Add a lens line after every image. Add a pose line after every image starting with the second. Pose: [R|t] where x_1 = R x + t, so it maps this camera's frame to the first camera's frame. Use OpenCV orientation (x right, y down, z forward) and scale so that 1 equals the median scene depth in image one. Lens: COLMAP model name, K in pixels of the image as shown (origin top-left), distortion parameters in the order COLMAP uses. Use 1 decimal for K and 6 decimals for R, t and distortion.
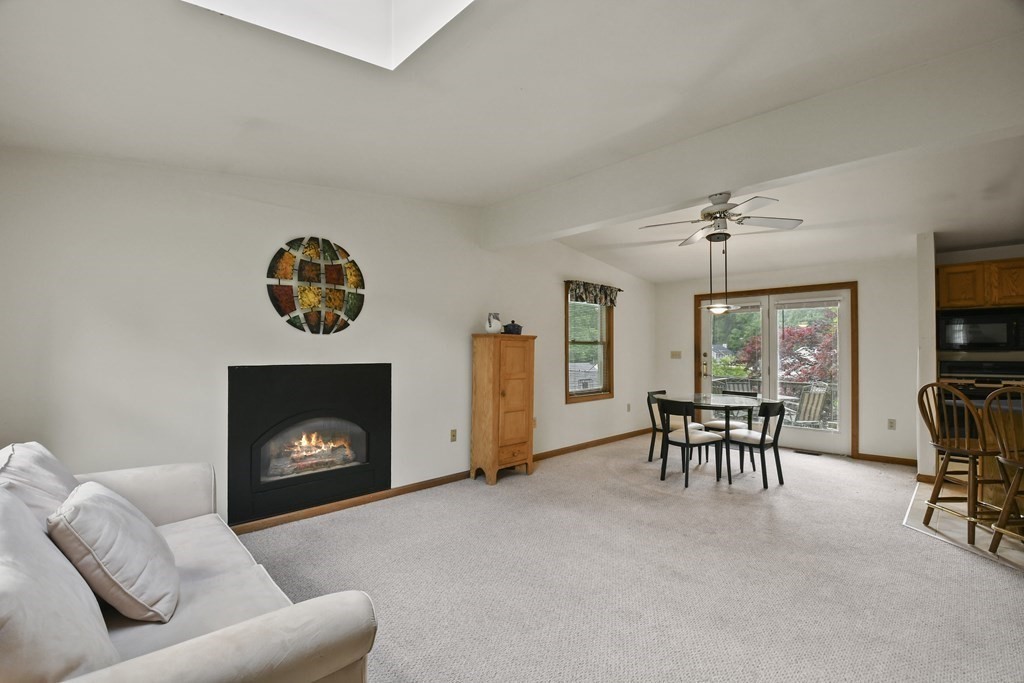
lens RADIAL K [[466.5, 0, 511.0], [0, 466.5, 342.0], [0, 0, 1]] dist [0.003070, -0.000682]
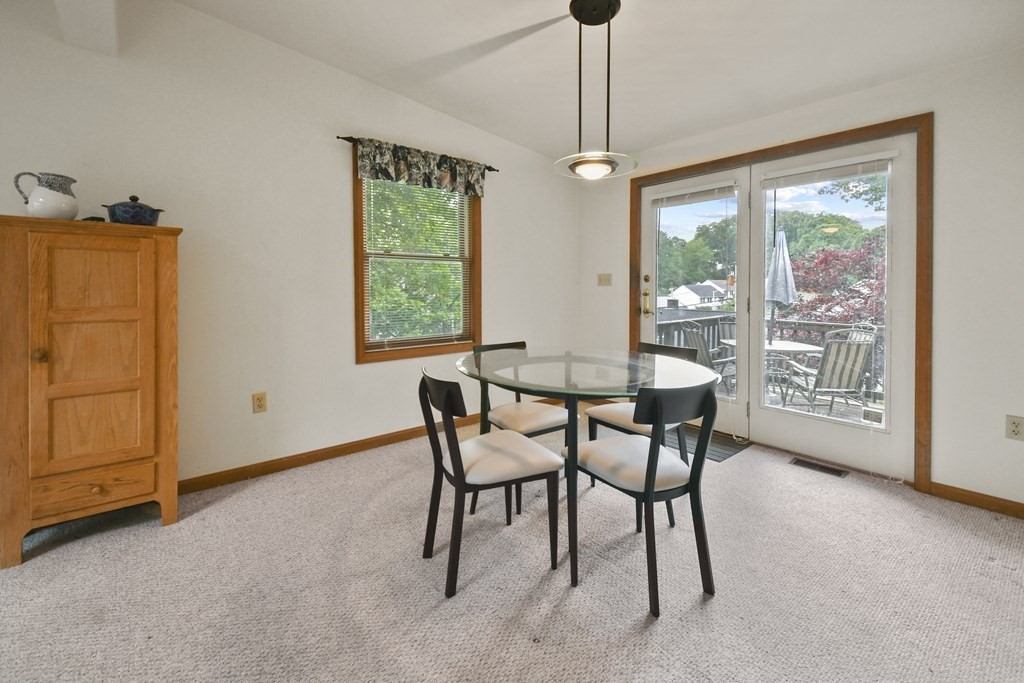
lens RADIAL K [[451.0, 0, 503.7], [0, 451.0, 292.9], [0, 0, 1]] dist [0.034417, -0.001591]
pose [[0.994321, 0.000870, -0.106423, 0.439958], [0.002781, 0.999413, 0.034147, 0.038059], [0.106390, -0.034249, 0.993734, 0.595292]]
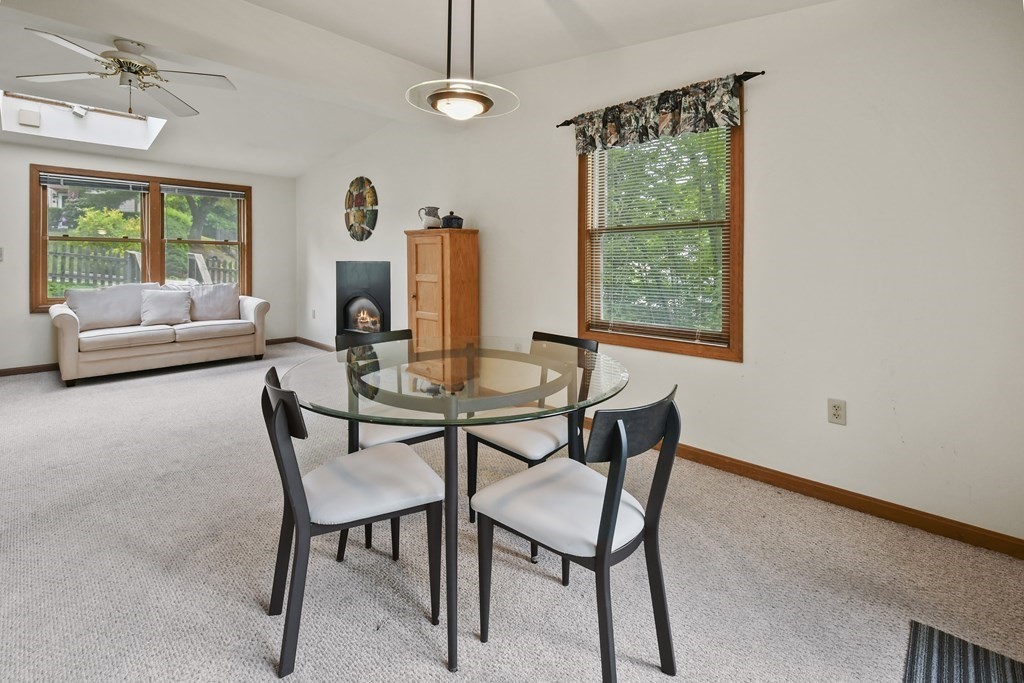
lens RADIAL K [[466.5, 0, 515.7], [0, 466.5, 270.1], [0, 0, 1]] dist [0.003070, -0.000682]
pose [[0.022762, 0.014136, -0.999641, 0.861720], [0.018284, 0.999727, 0.014554, 0.049538], [0.999574, -0.018608, 0.022498, 1.140272]]
